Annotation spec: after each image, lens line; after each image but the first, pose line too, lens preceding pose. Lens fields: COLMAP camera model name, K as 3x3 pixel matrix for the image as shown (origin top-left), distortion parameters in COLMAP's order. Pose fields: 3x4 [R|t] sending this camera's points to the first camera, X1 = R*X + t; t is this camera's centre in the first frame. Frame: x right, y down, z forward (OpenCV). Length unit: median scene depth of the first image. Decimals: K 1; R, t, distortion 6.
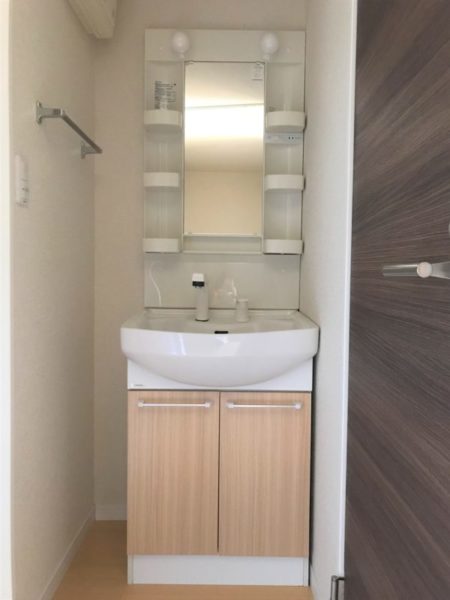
lens RADIAL K [[500.5, 0, 221.3], [0, 500.5, 300.2], [0, 0, 1]] dist [0.016036, -0.000956]
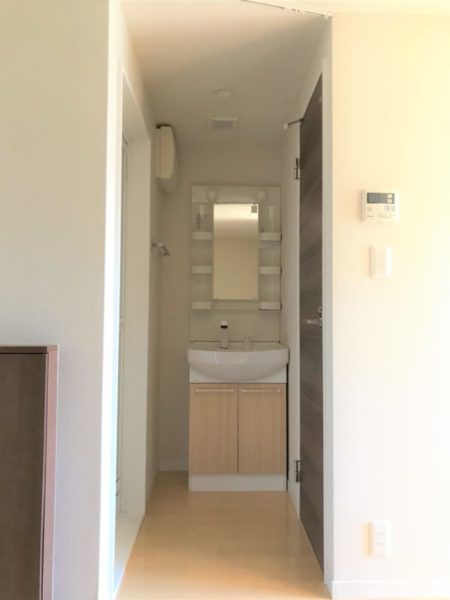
lens RADIAL K [[500.5, 0, 226.5], [0, 500.5, 298.5], [0, 0, 1]] dist [0.016036, -0.000956]
pose [[0.999356, -0.005590, 0.035450, -0.107312], [0.008817, 0.995762, -0.091549, 0.033312], [-0.034788, 0.091802, 0.995169, -0.878551]]
